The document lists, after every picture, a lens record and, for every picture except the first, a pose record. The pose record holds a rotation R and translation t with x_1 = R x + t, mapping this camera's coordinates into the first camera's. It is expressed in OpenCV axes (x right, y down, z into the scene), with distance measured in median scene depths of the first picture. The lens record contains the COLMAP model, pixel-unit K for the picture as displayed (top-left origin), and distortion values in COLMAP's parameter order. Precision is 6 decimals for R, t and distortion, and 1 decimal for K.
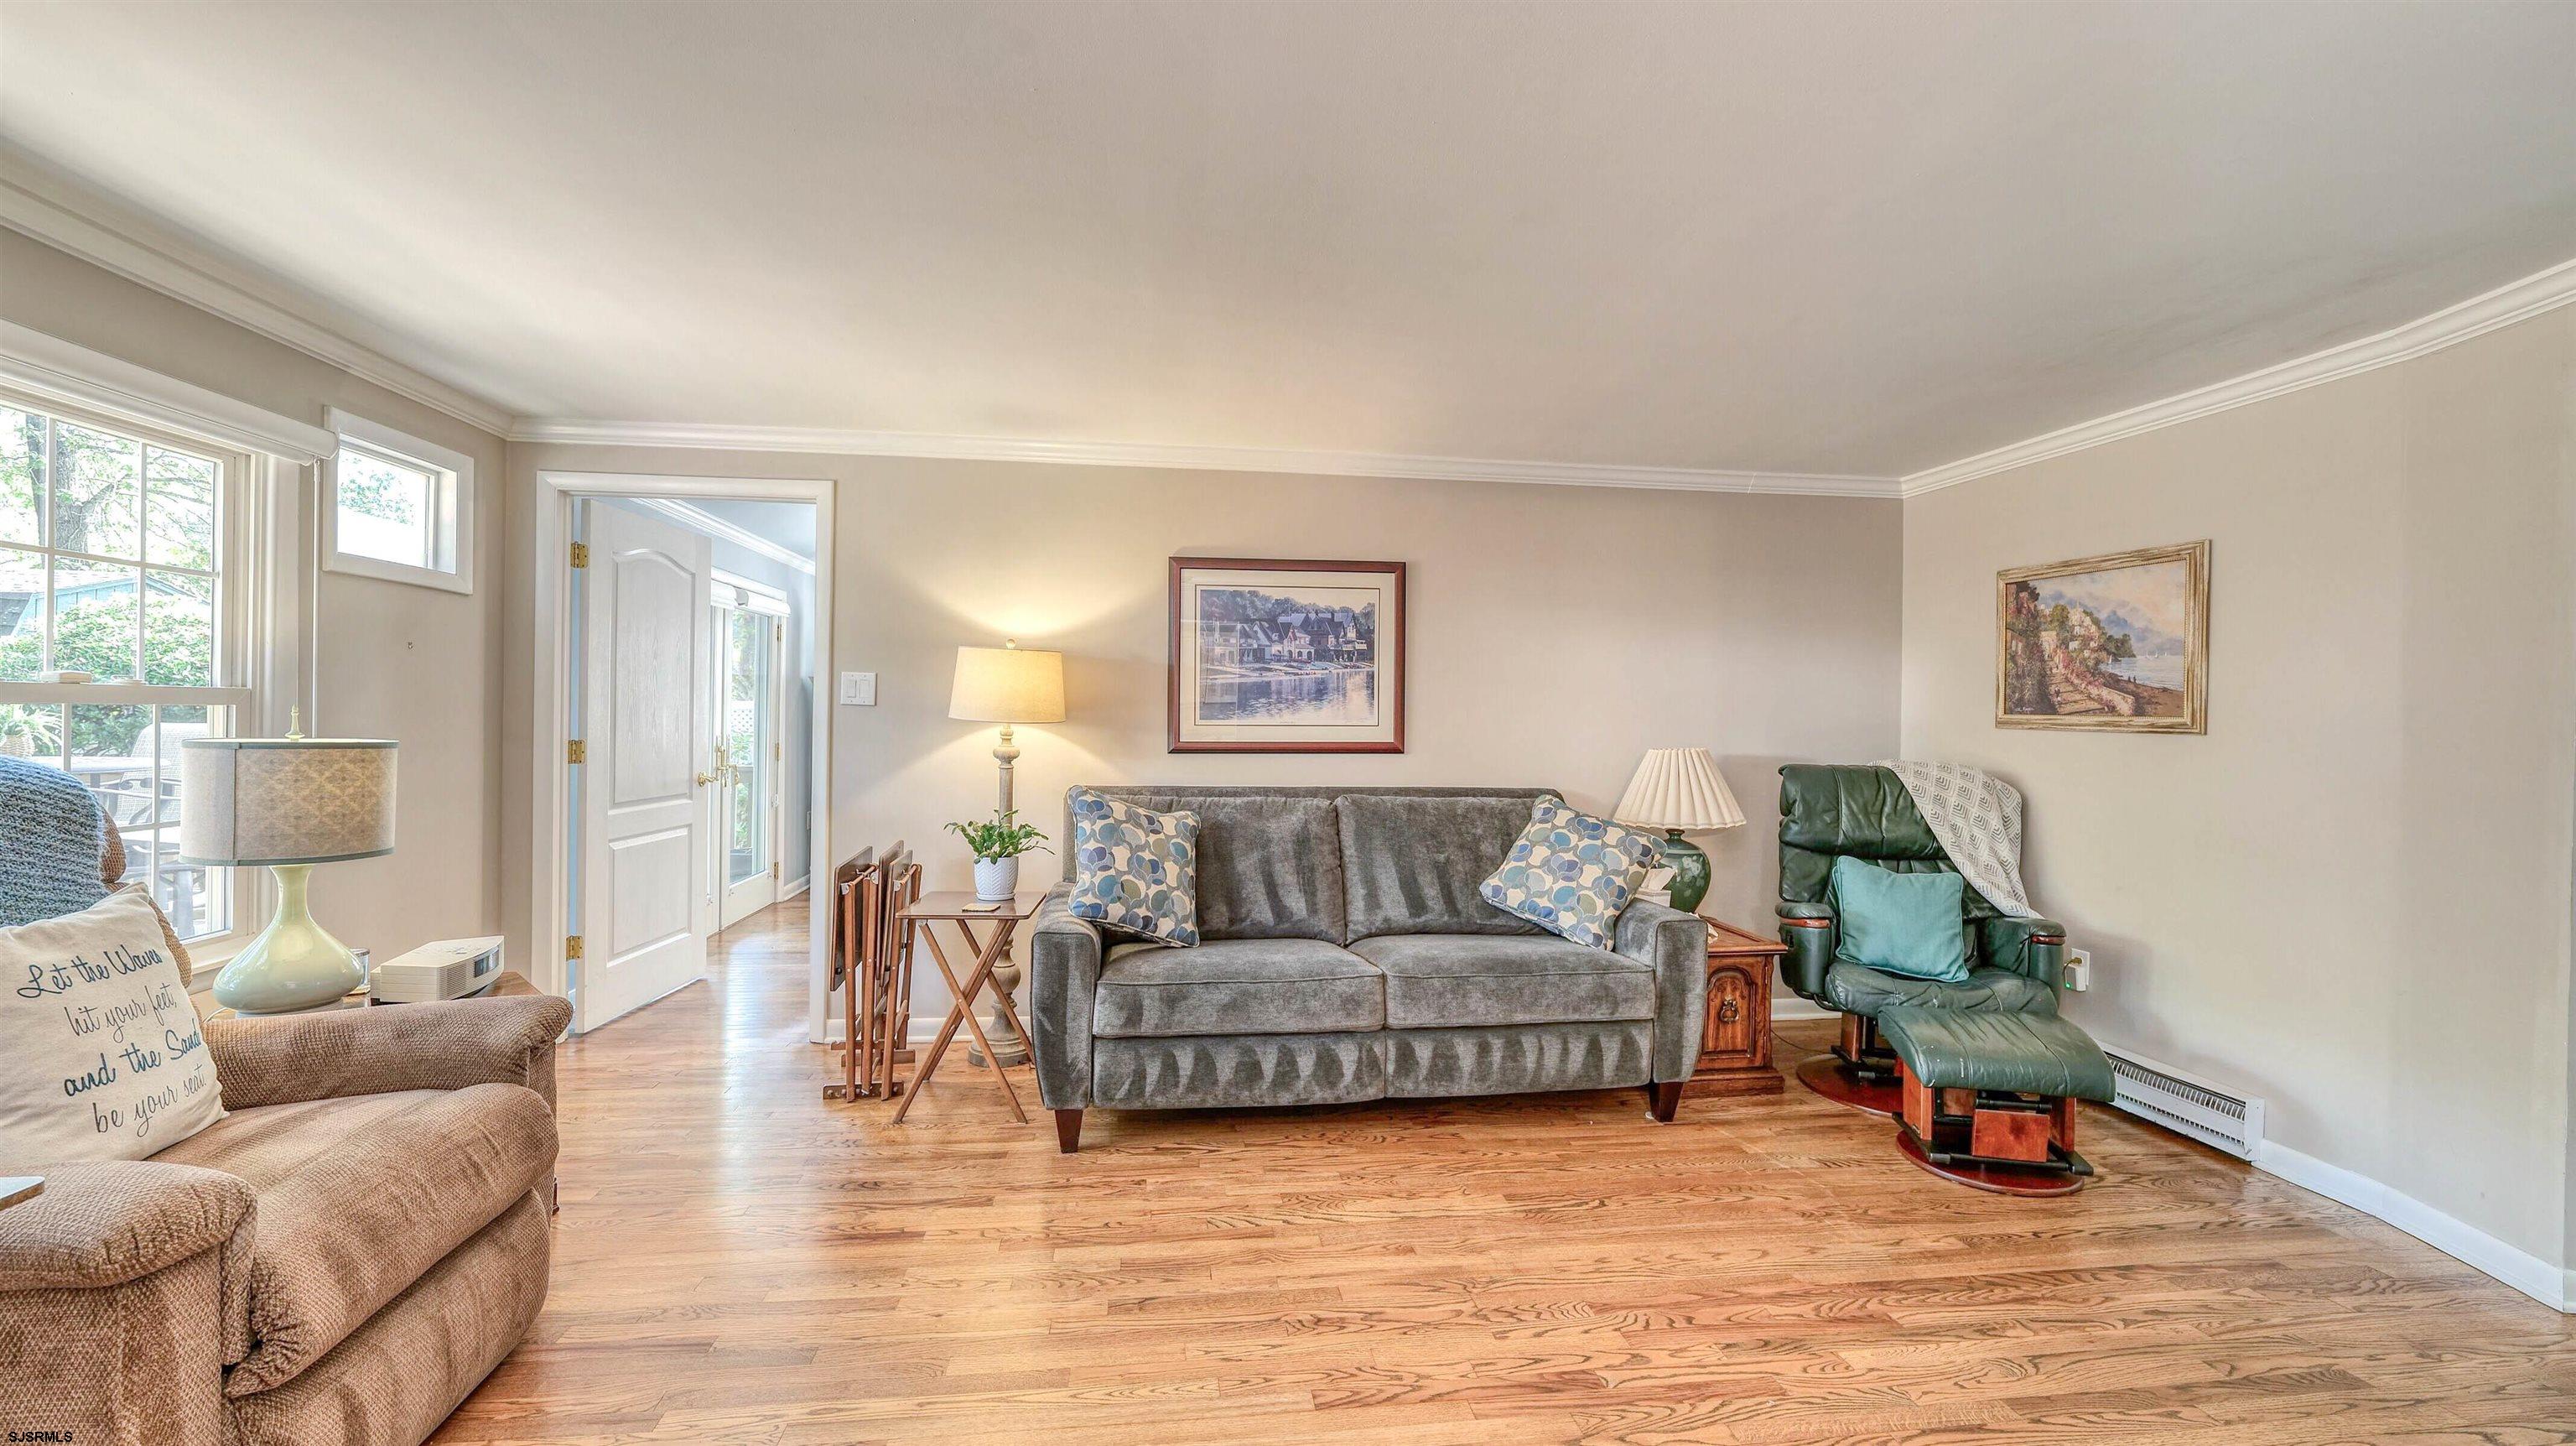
lens RADIAL K [[1041.1, 0, 1279.2], [0, 1041.1, 714.5], [0, 0, 1]] dist [-0.010738, 0.000271]
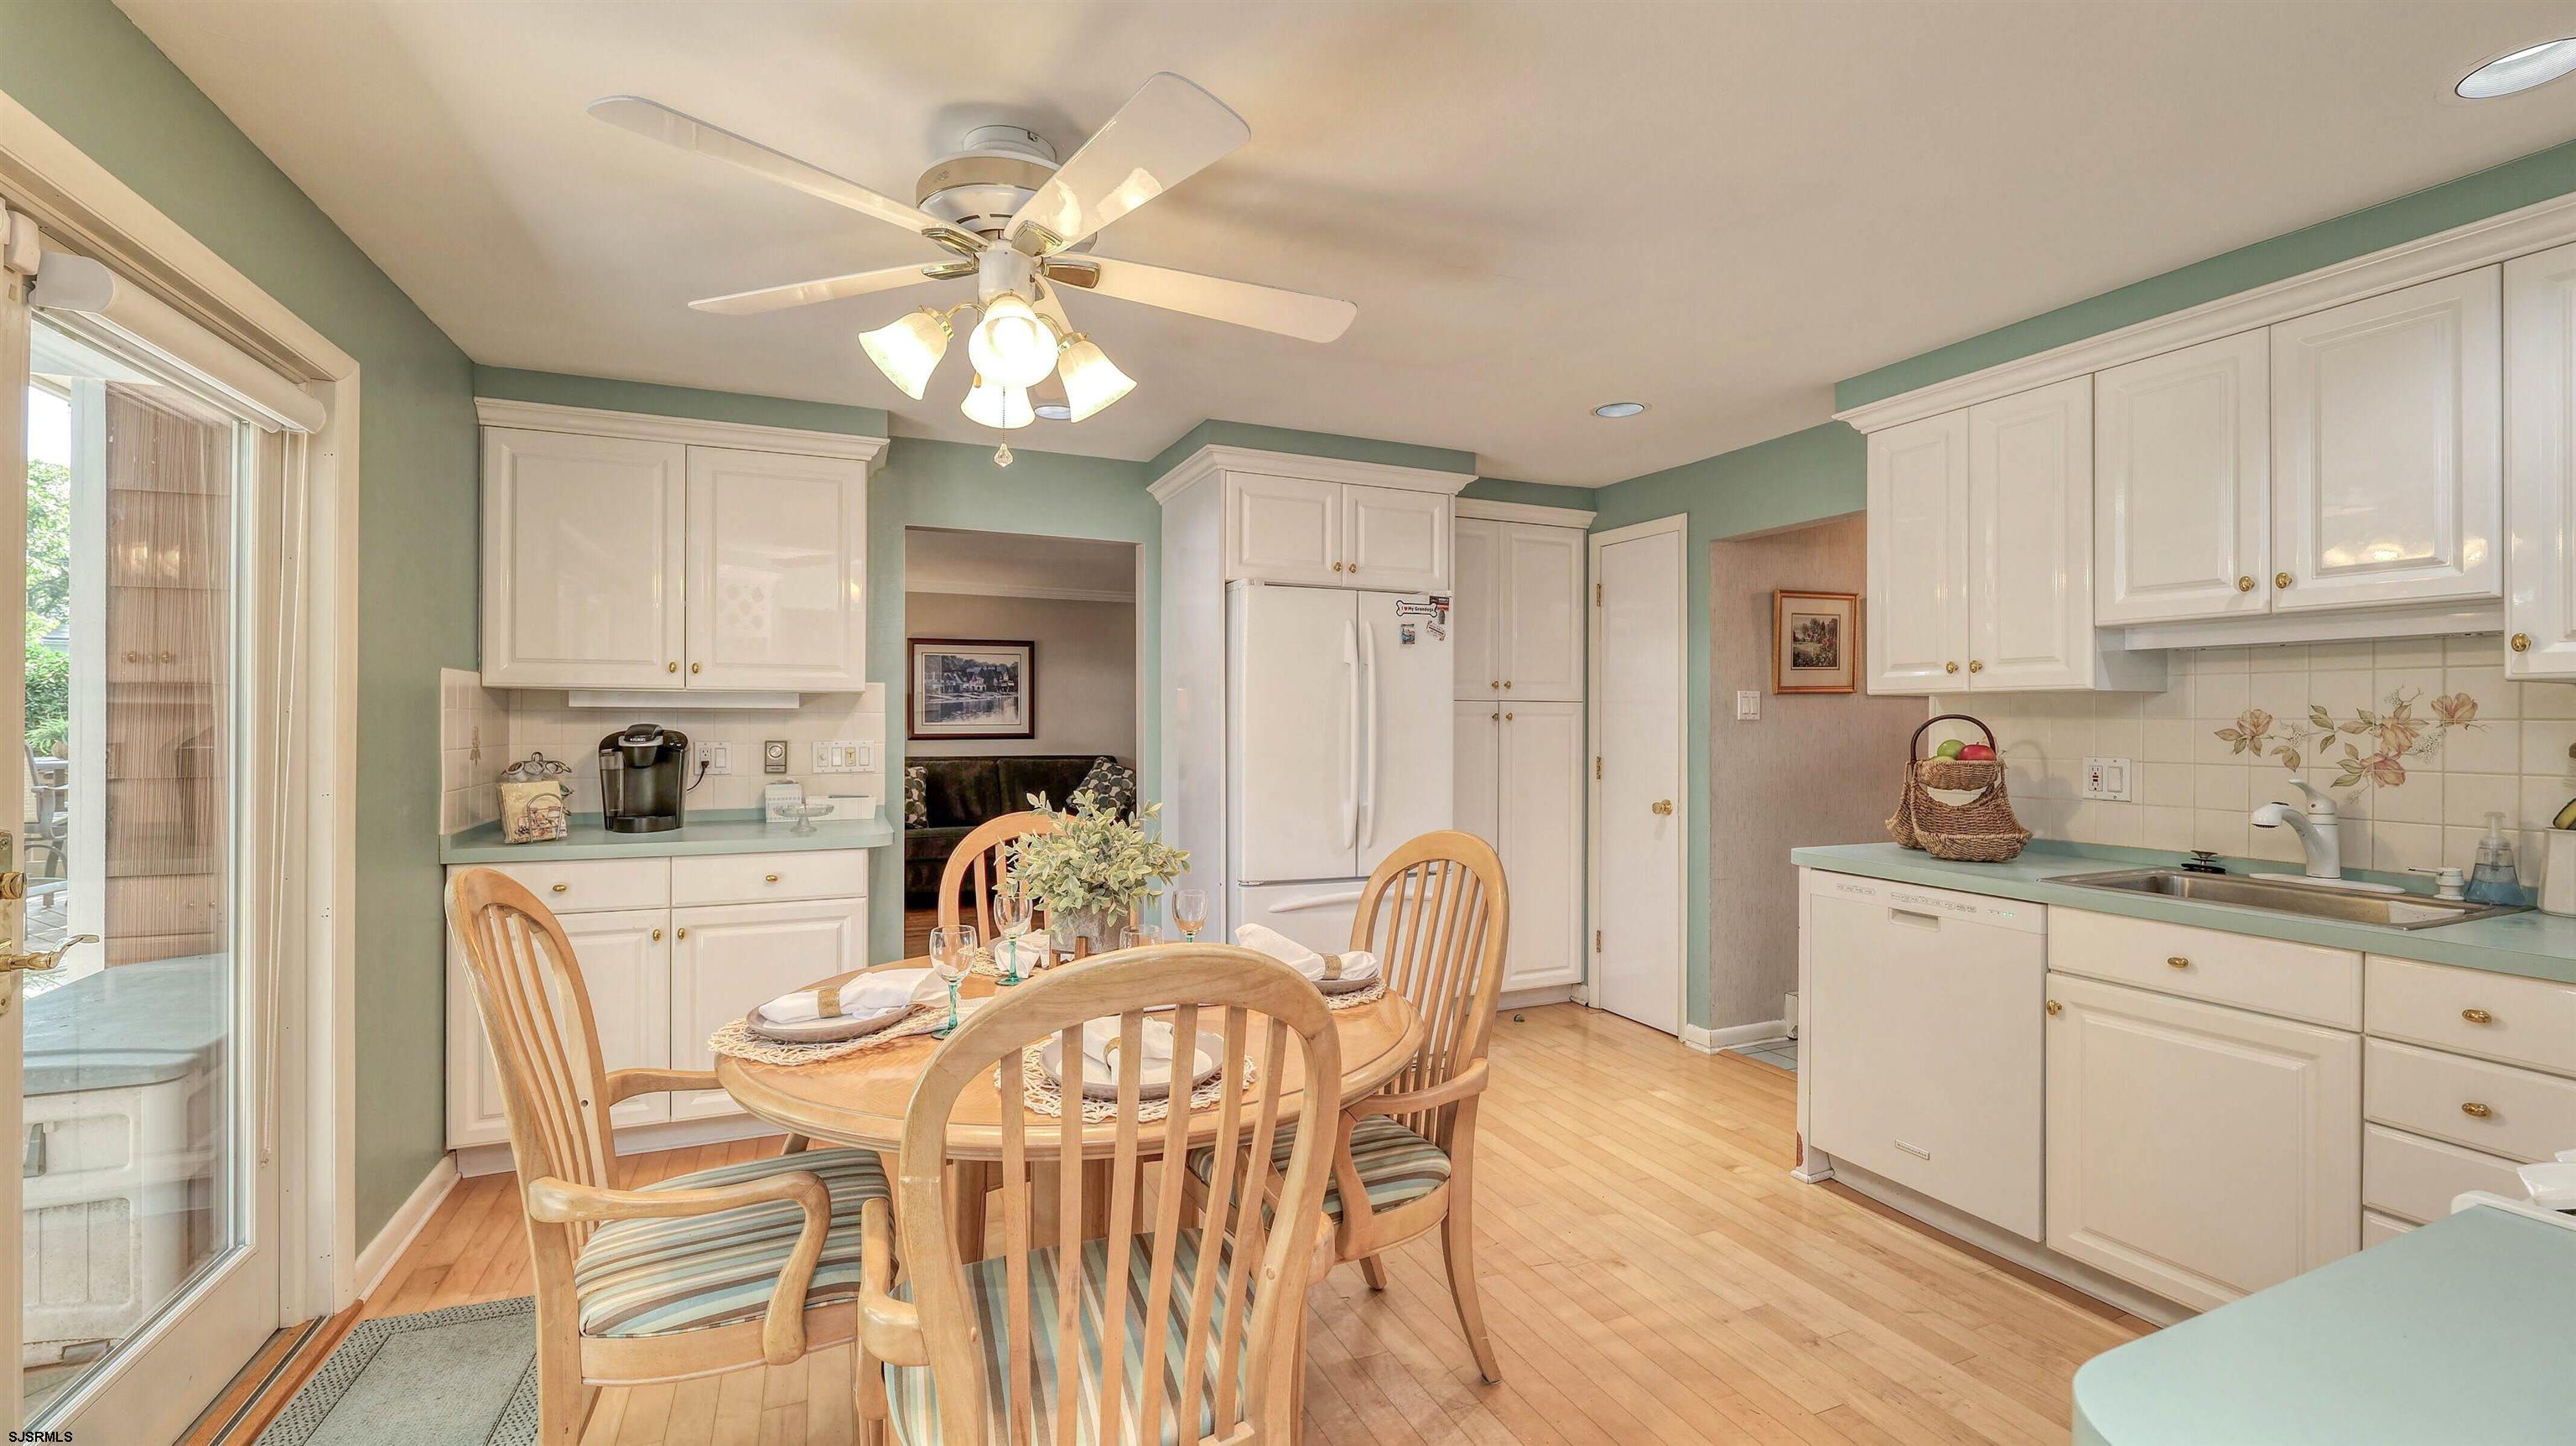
lens RADIAL K [[1041.1, 0, 1287.7], [0, 1041.1, 717.6], [0, 0, 1]] dist [-0.010738, 0.000271]
pose [[0.958587, -0.010566, 0.284602, 0.020327], [0.008321, 0.999924, 0.009098, -0.015943], [-0.284677, -0.006353, 0.958602, -1.040649]]
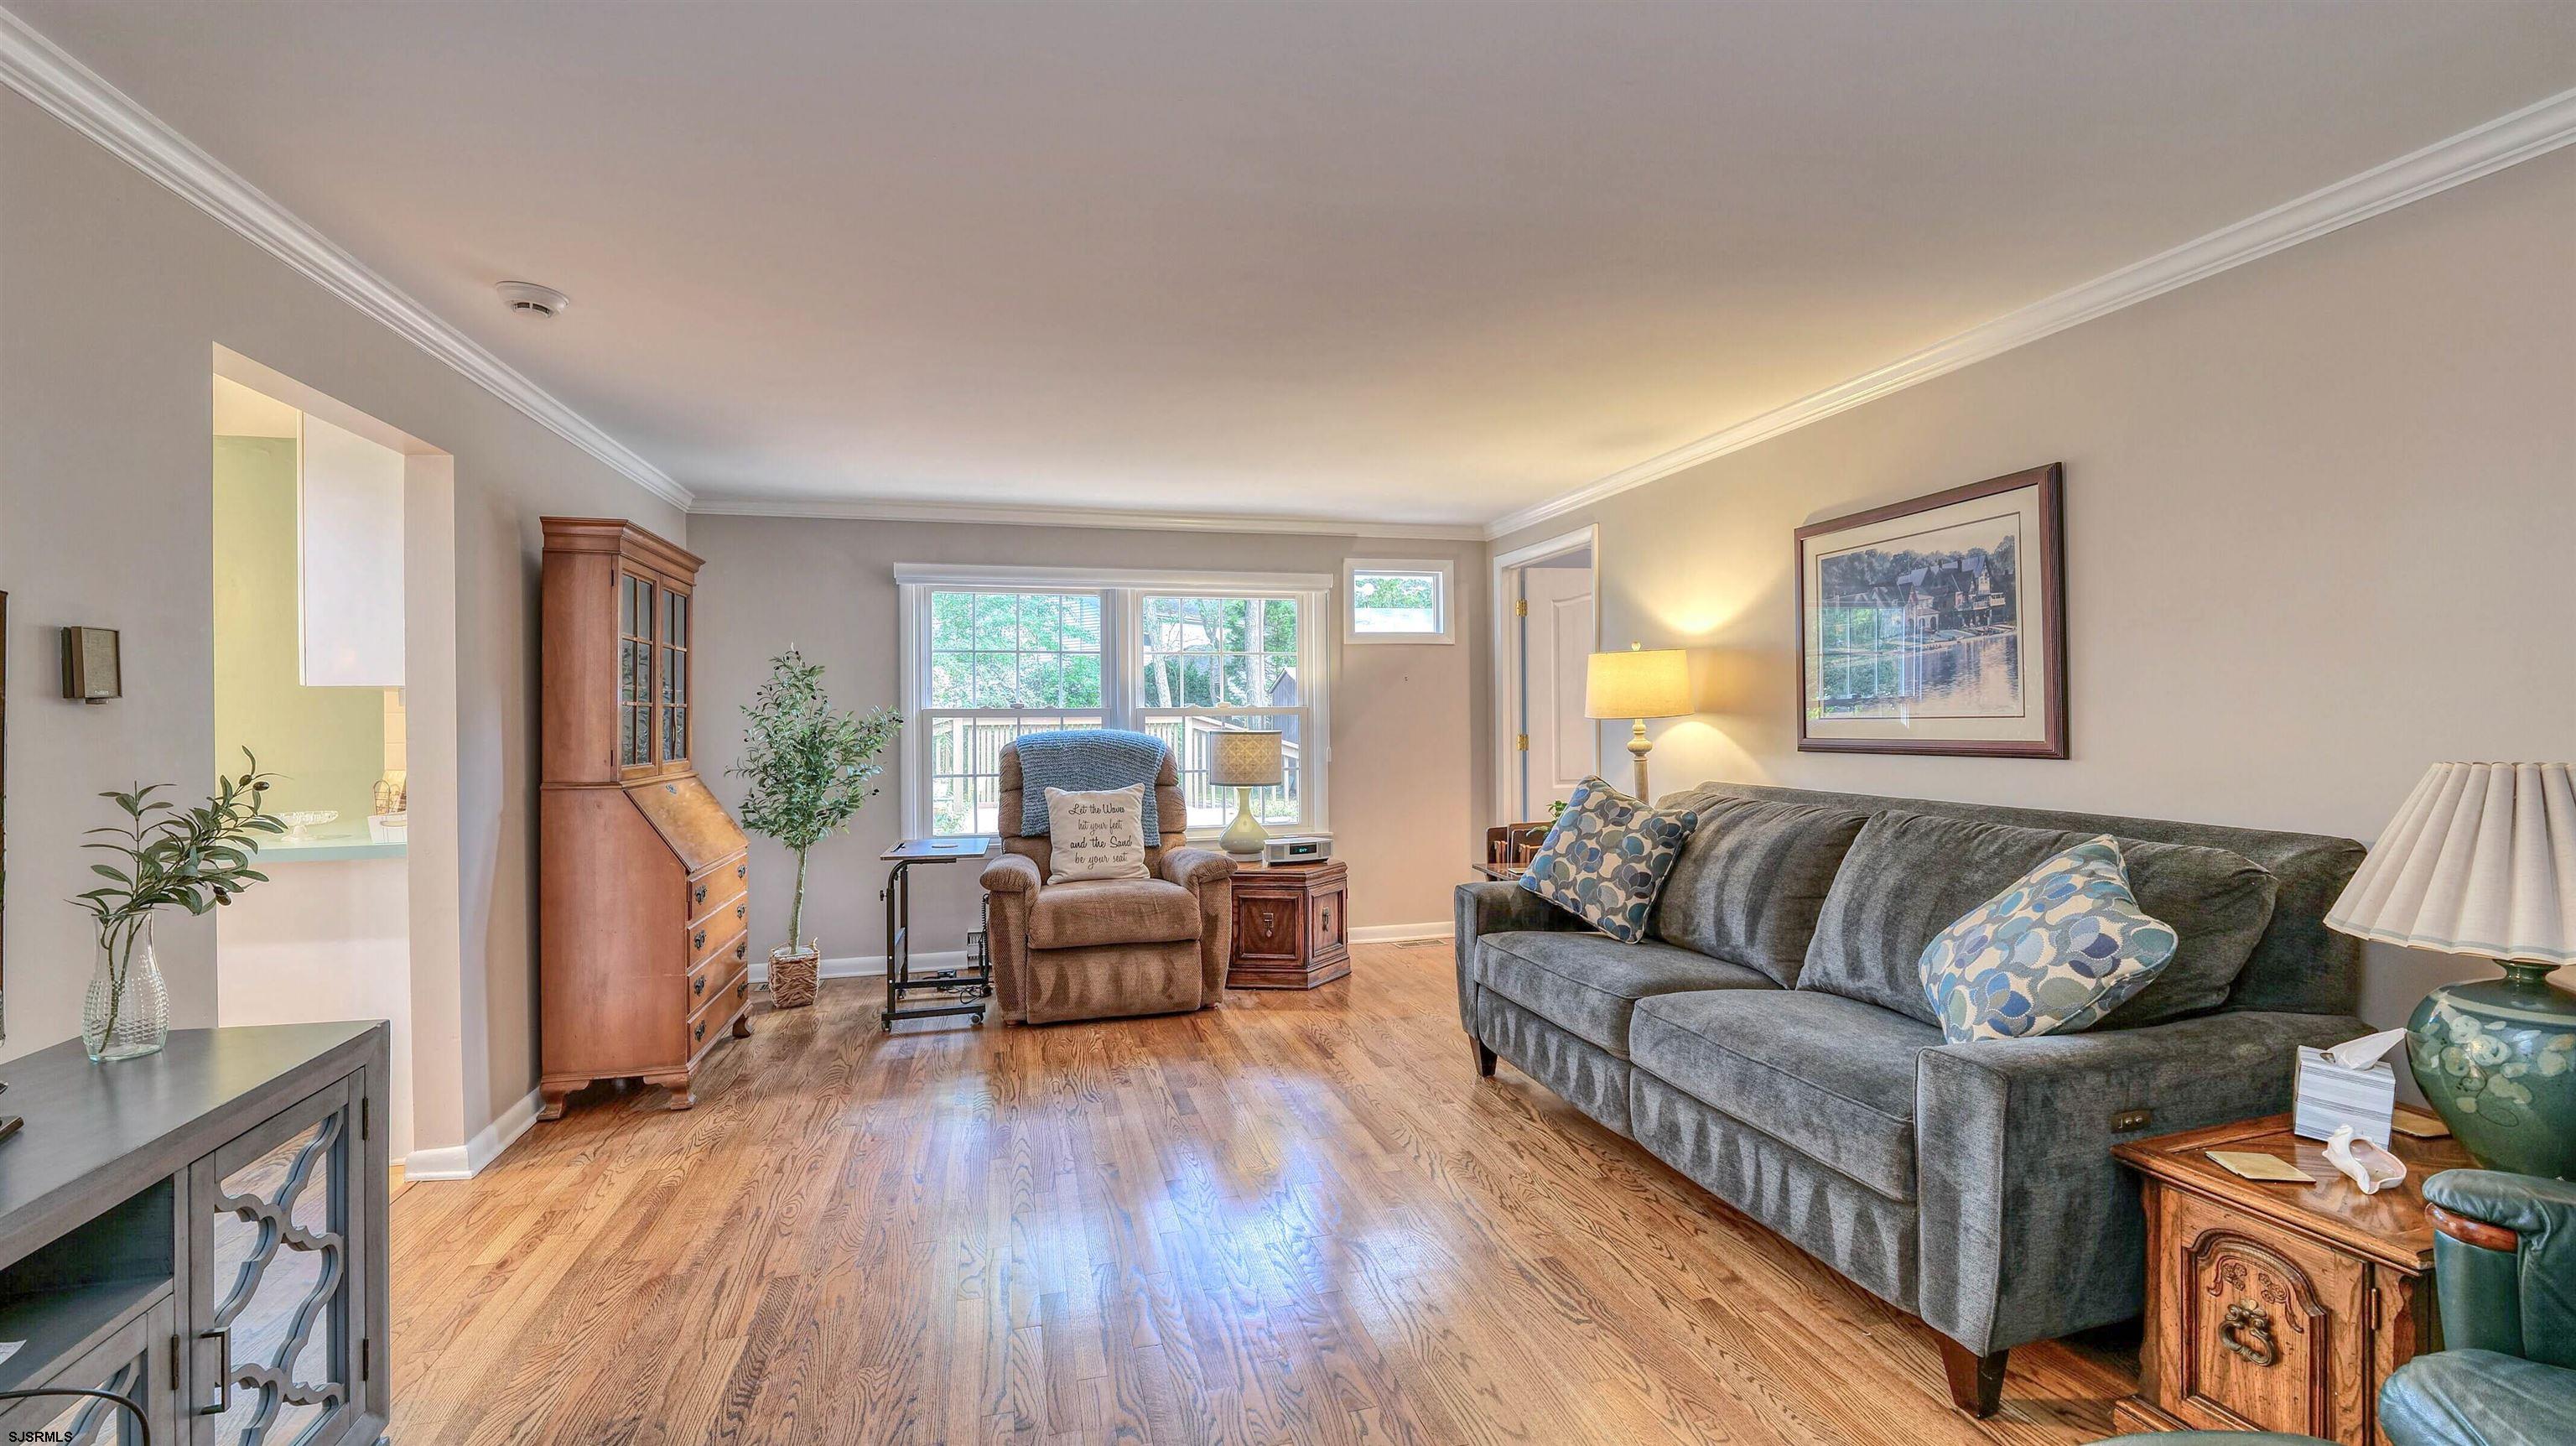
lens RADIAL K [[1041.1, 0, 1276.3], [0, 1041.1, 722.8], [0, 0, 1]] dist [-0.010738, 0.000271]
pose [[0.130936, -0.008676, -0.991353, 0.704598], [0.012142, 0.999901, -0.007147, 0.013869], [0.991317, -0.011101, 0.131028, 0.445204]]
